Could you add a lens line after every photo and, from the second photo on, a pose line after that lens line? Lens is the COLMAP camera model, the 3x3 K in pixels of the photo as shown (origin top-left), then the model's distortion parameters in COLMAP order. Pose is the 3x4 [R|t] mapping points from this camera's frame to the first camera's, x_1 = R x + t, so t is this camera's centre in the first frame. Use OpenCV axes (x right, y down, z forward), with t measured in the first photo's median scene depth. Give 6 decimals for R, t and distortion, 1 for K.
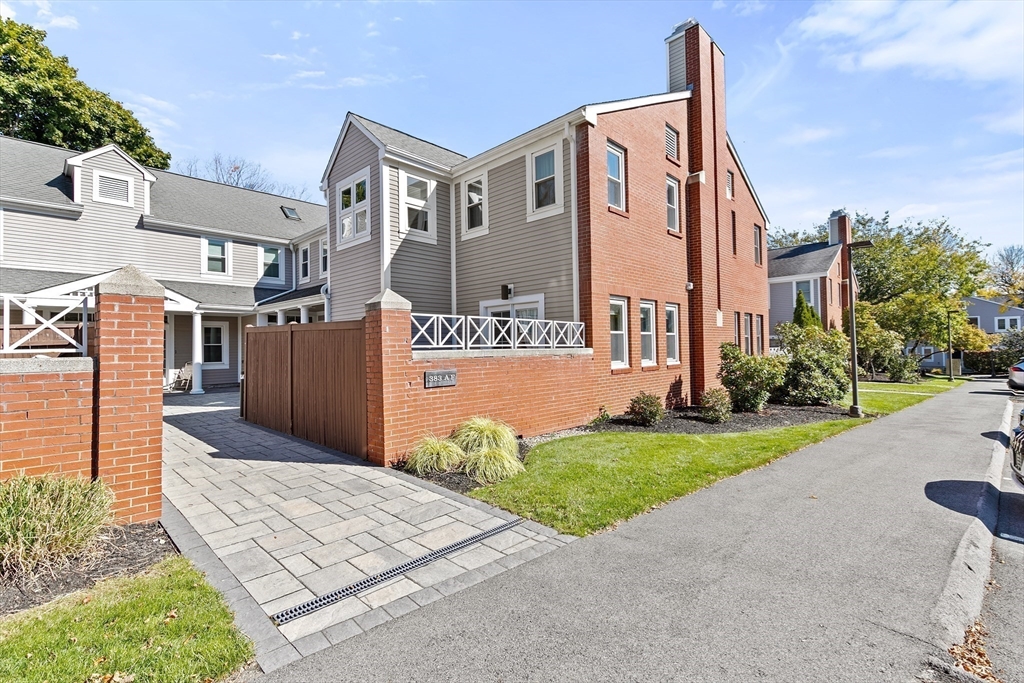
lens RADIAL K [[458.1, 0, 509.0], [0, 458.1, 338.8], [0, 0, 1]] dist [0.003731, -0.000656]
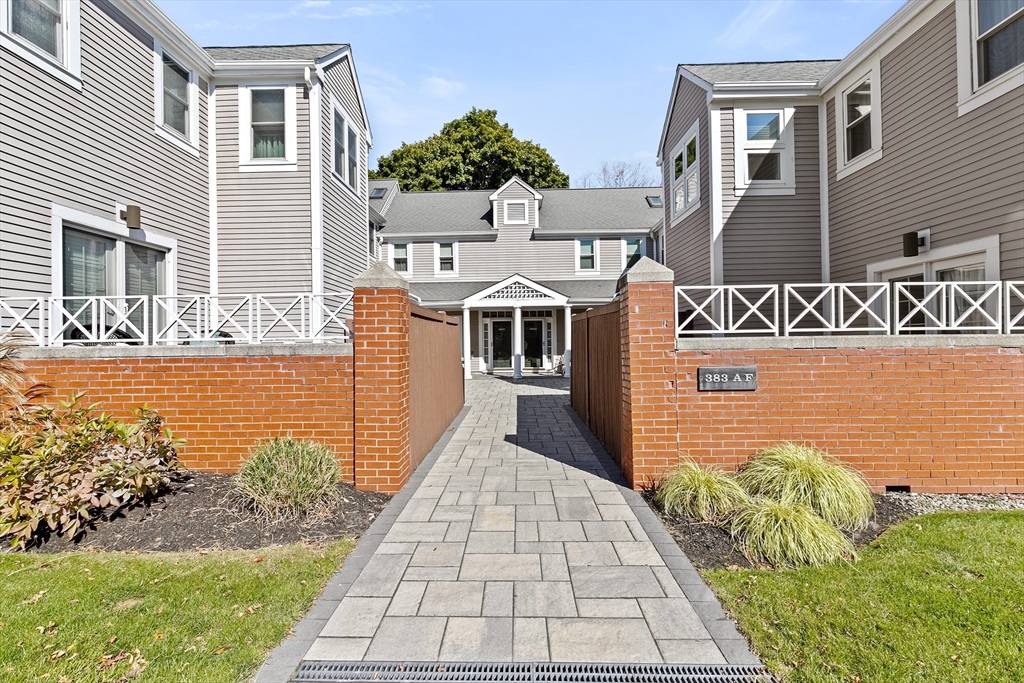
lens RADIAL K [[458.1, 0, 509.0], [0, 458.1, 338.8], [0, 0, 1]] dist [0.003731, -0.000656]
pose [[0.675980, -0.001869, -0.736917, 0.079445], [0.017950, 0.999742, 0.013930, 0.007065], [0.736701, -0.022644, 0.675839, 0.176726]]
